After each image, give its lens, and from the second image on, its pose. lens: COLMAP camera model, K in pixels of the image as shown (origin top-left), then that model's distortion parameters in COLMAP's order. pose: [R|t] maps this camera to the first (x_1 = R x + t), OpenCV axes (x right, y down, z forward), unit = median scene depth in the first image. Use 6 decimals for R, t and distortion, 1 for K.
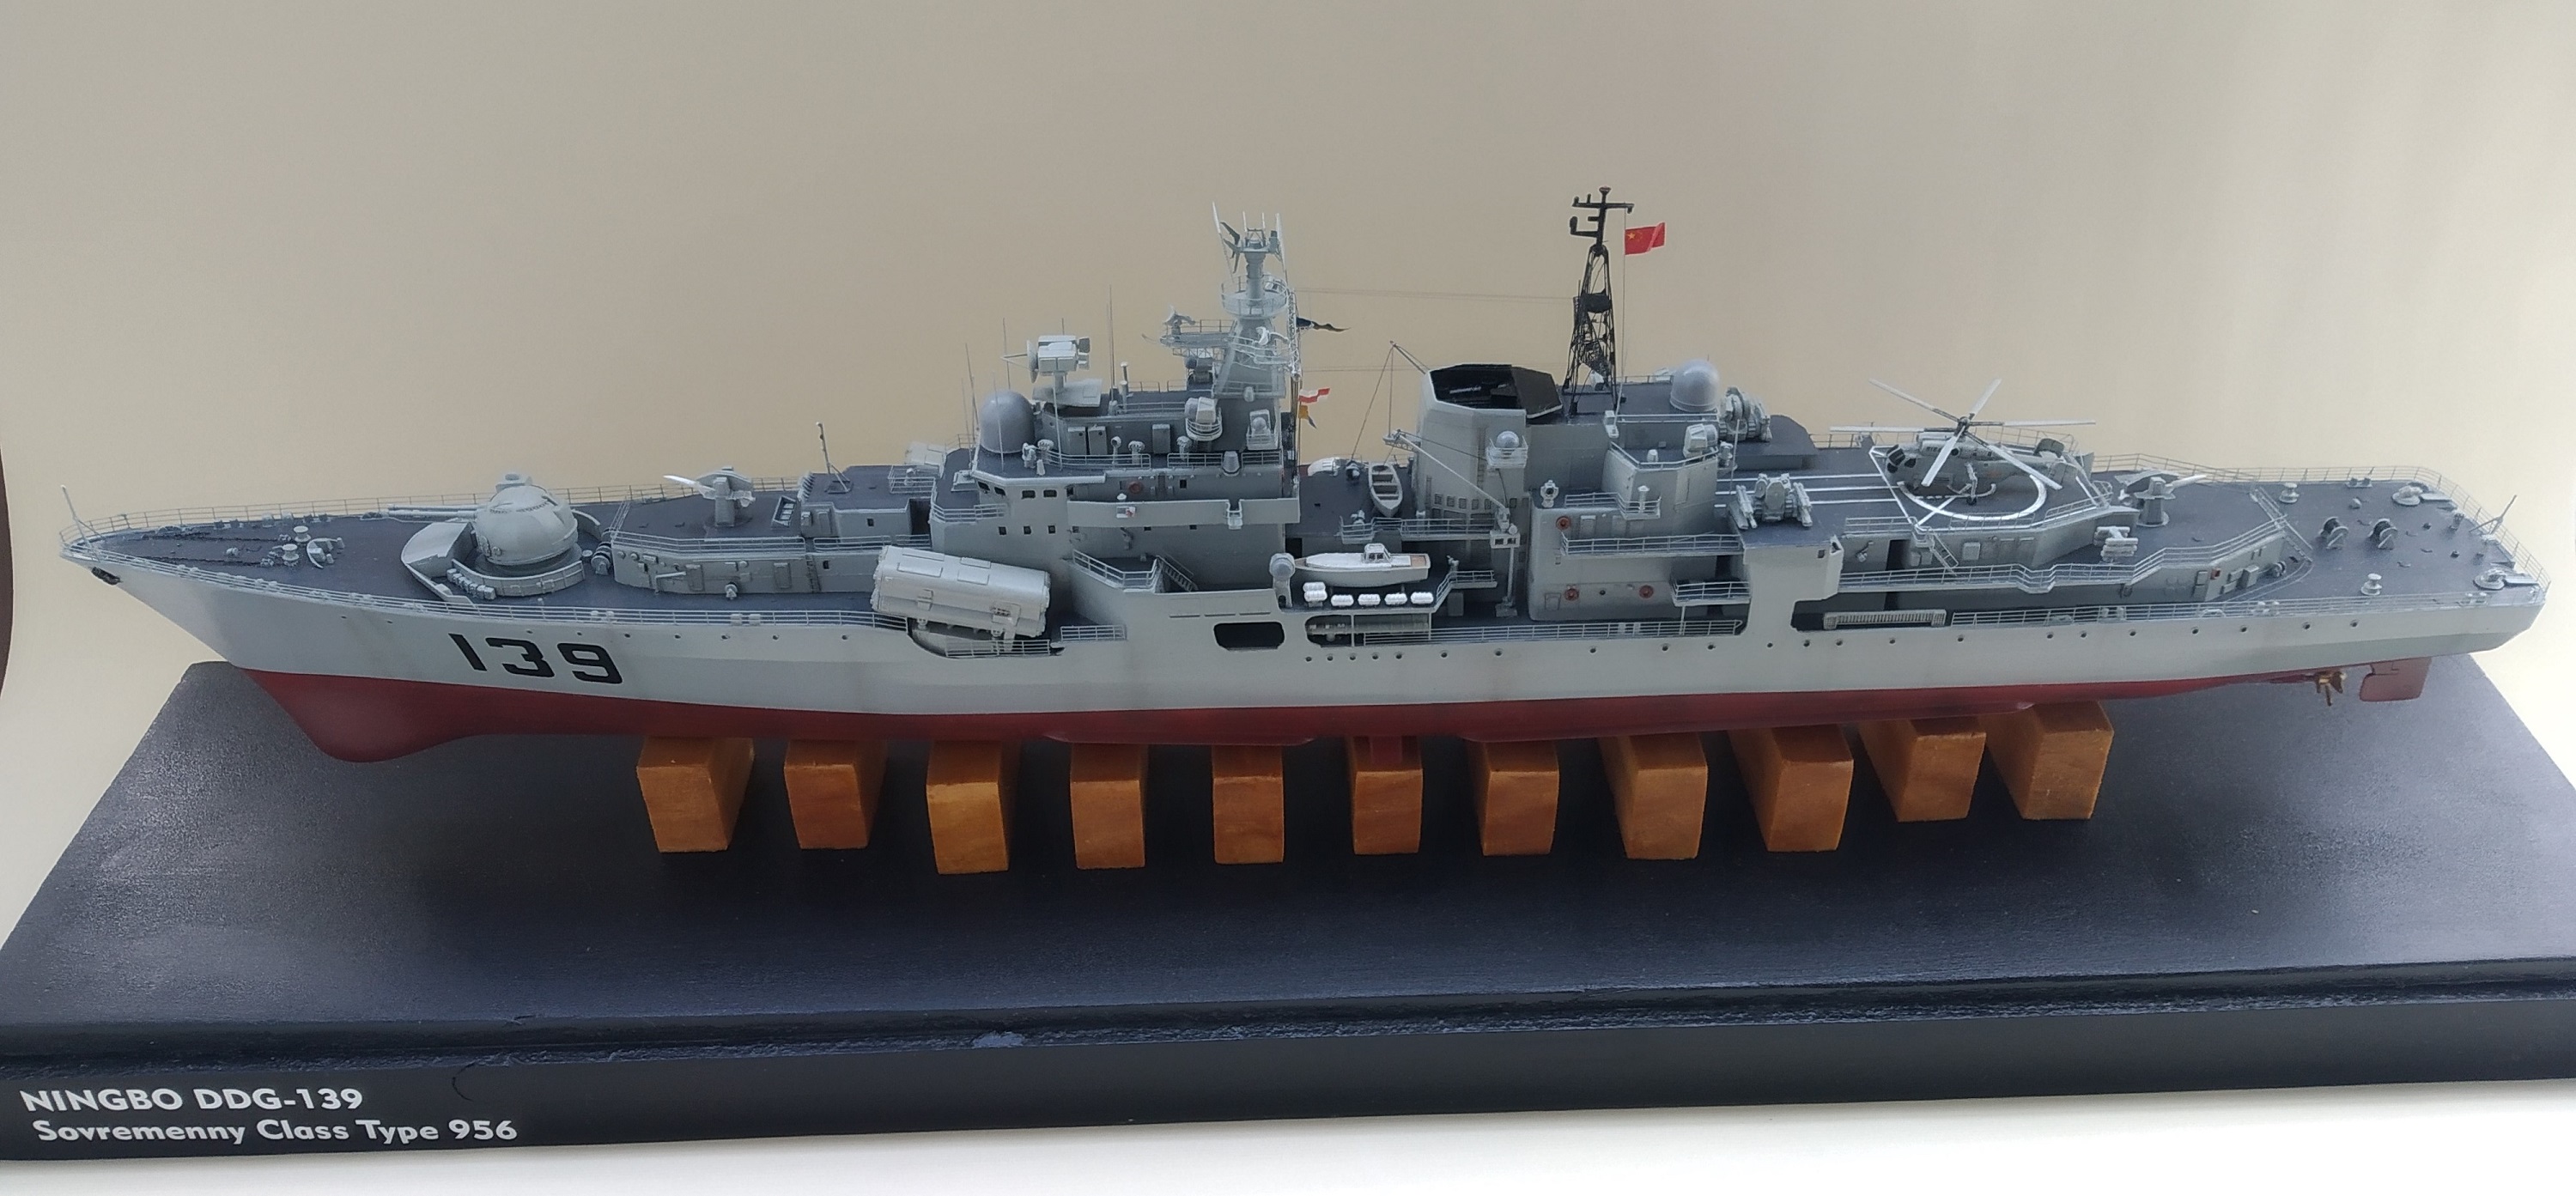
lens RADIAL K [[1889.3, 0, 1295.5], [0, 1889.3, 597.5], [0, 0, 1]] dist [-0.003210, -0.002984]
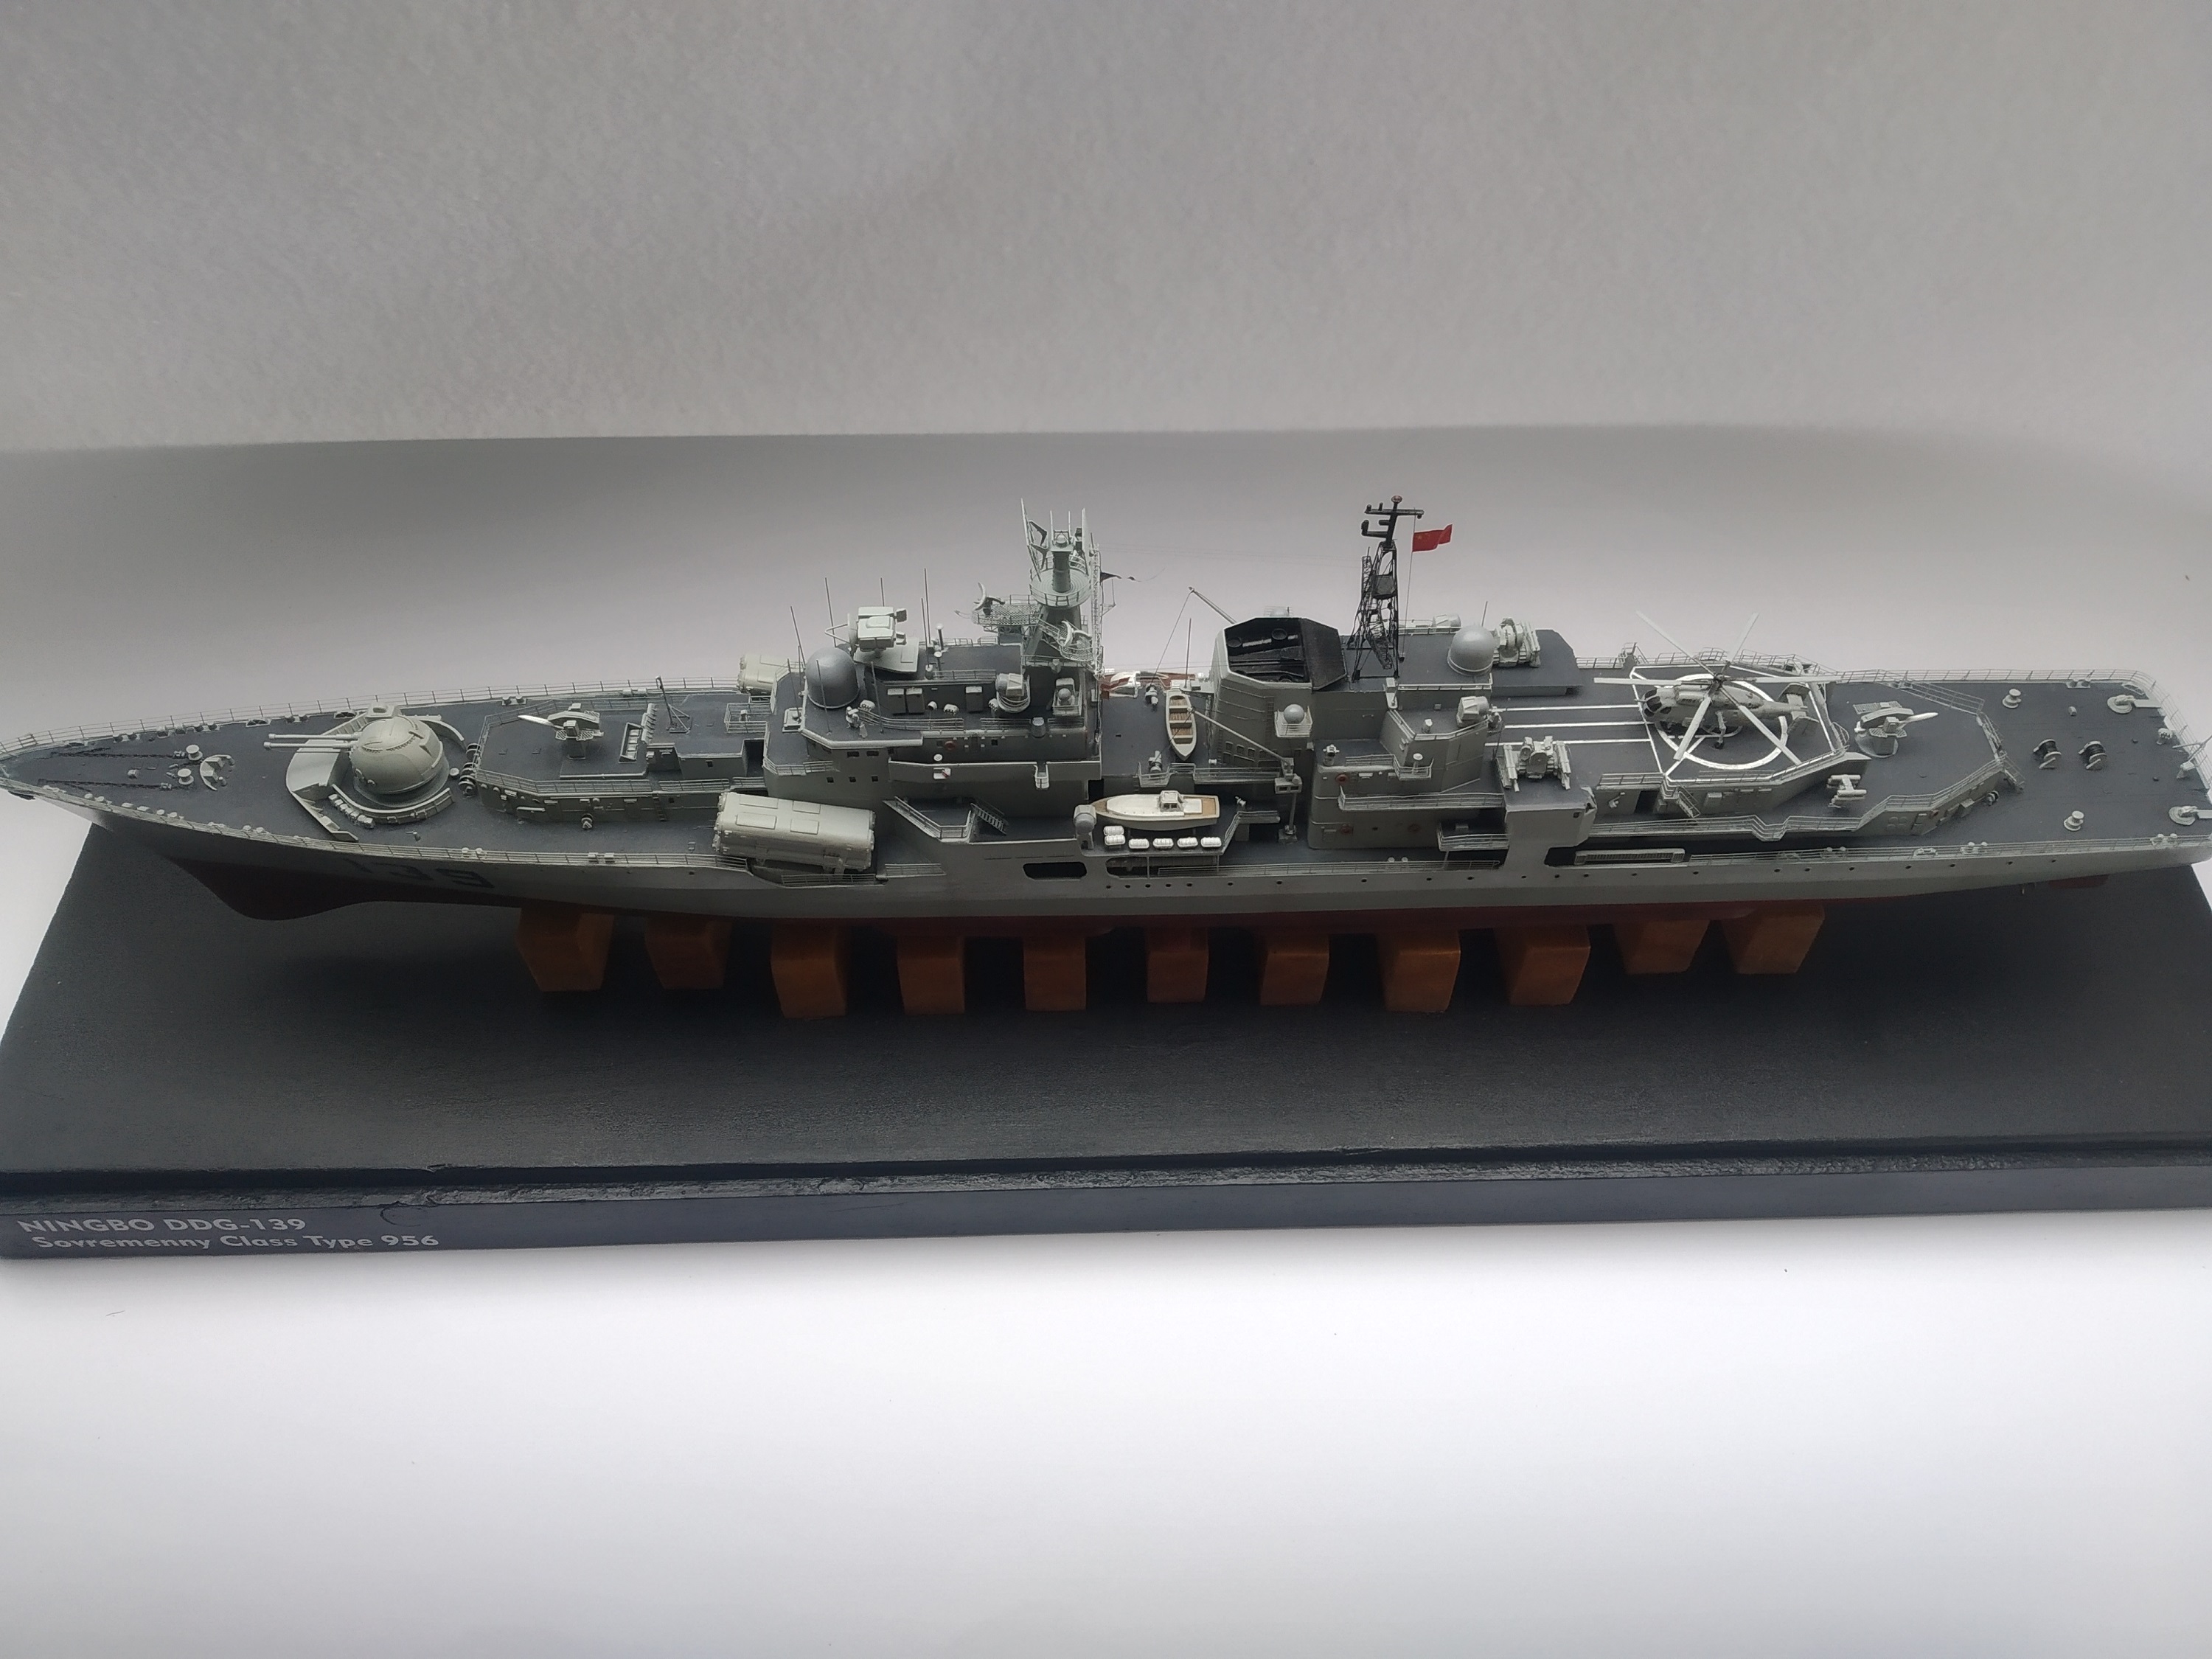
lens RADIAL K [[1668.7, 0, 1098.9], [0, 1668.7, 829.1], [0, 0, 1]] dist [-0.004968, -0.001886]
pose [[0.999924, 0.011722, -0.003727, 0.004559], [-0.010384, 0.966861, 0.255093, -0.250106], [0.006594, -0.255035, 0.966909, 0.055847]]
